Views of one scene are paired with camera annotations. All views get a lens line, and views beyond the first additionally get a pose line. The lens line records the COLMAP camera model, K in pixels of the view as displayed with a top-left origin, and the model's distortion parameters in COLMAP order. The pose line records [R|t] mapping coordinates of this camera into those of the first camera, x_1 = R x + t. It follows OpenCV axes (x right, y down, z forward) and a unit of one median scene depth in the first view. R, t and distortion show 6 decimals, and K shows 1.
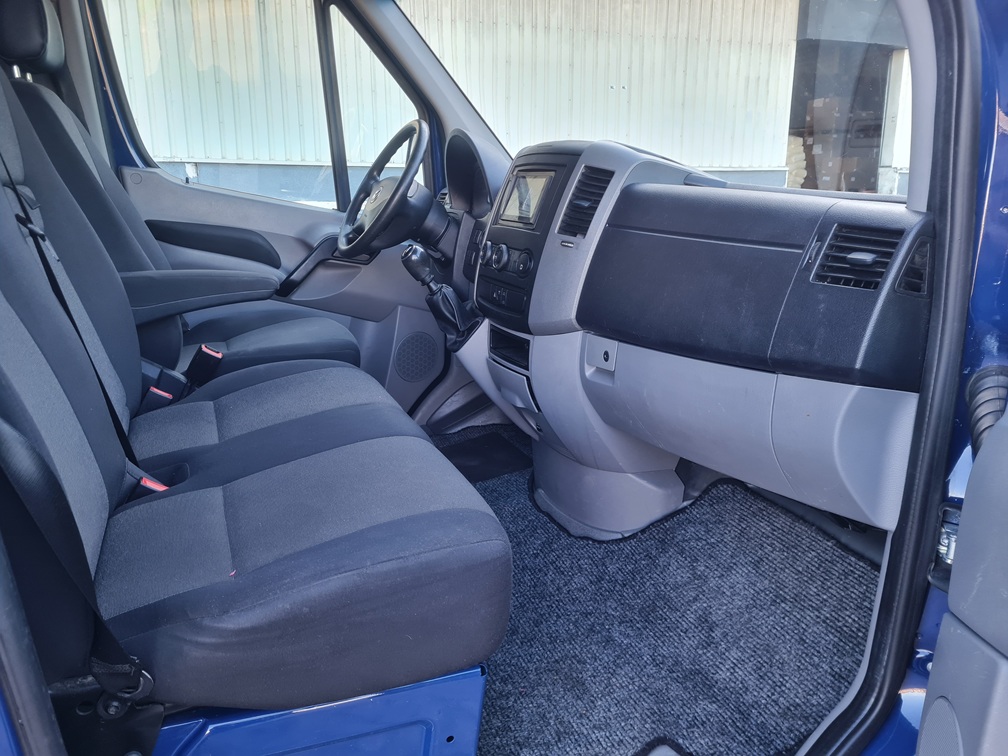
lens RADIAL K [[752.4, 0, 504.0], [0, 752.4, 378.0], [0, 0, 1]] dist [0.066305, -0.070148]
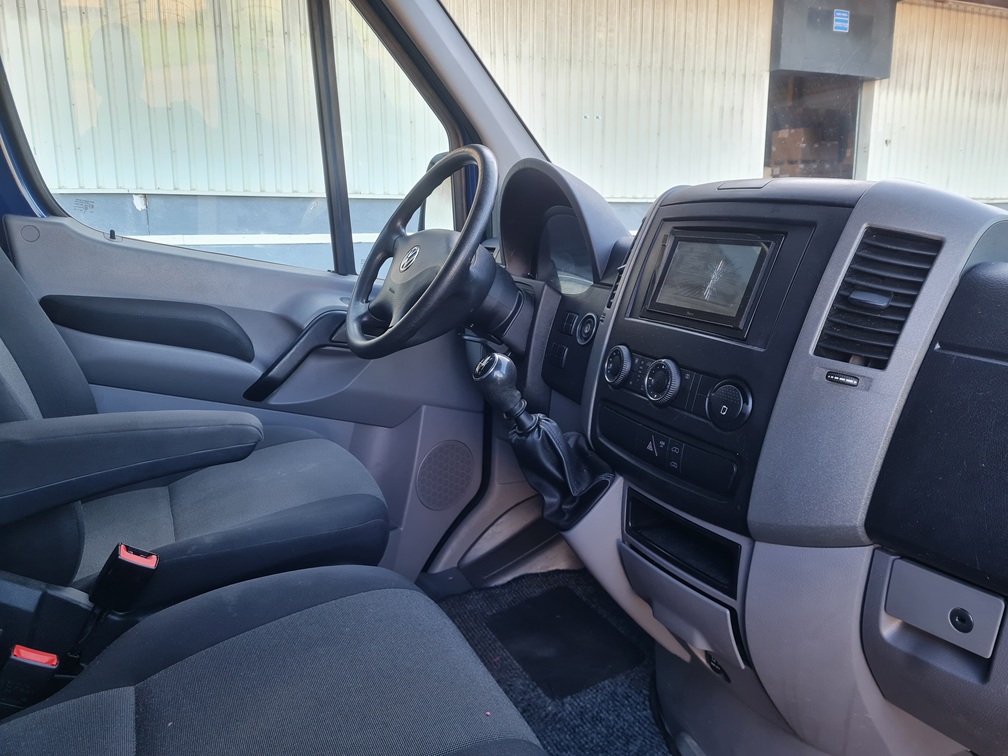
lens RADIAL K [[754.2, 0, 502.3], [0, 754.2, 366.0], [0, 0, 1]] dist [0.067126, -0.070654]
pose [[0.998581, -0.012905, 0.051658, -0.125879], [0.015507, 0.998614, -0.050296, -0.119481], [-0.050938, 0.051026, 0.997397, 0.362981]]
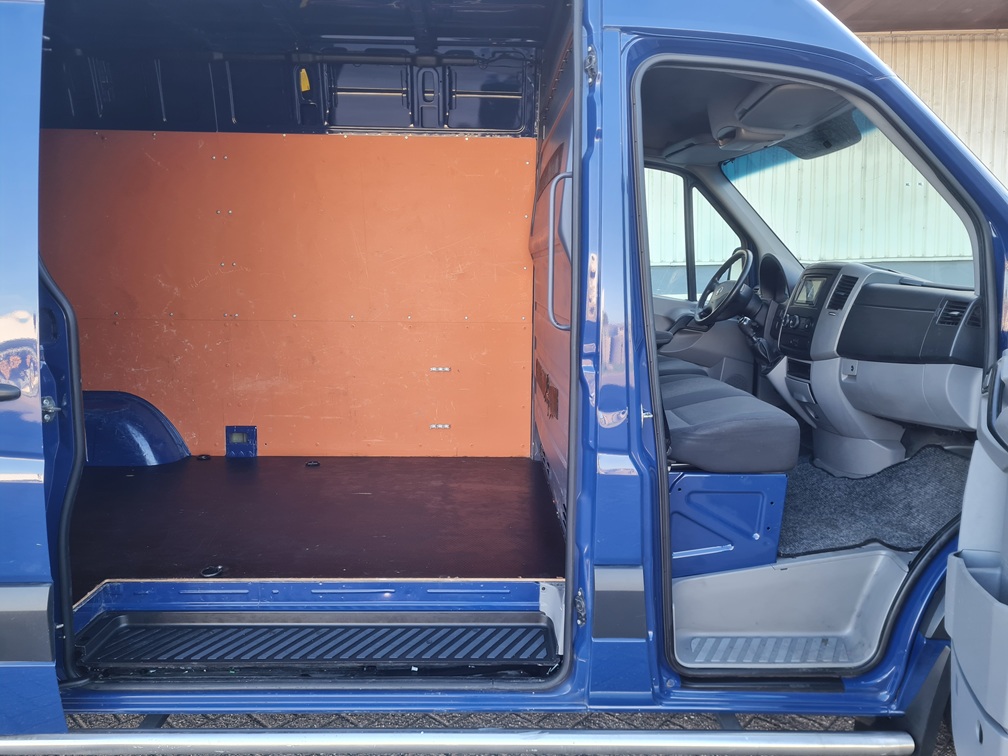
lens RADIAL K [[754.2, 0, 502.3], [0, 754.2, 366.0], [0, 0, 1]] dist [0.067126, -0.070654]
pose [[0.934575, 0.017906, -0.355316, -0.008584], [-0.065875, 0.990172, -0.123369, 0.190339], [0.349615, 0.138704, 0.926569, -0.824396]]
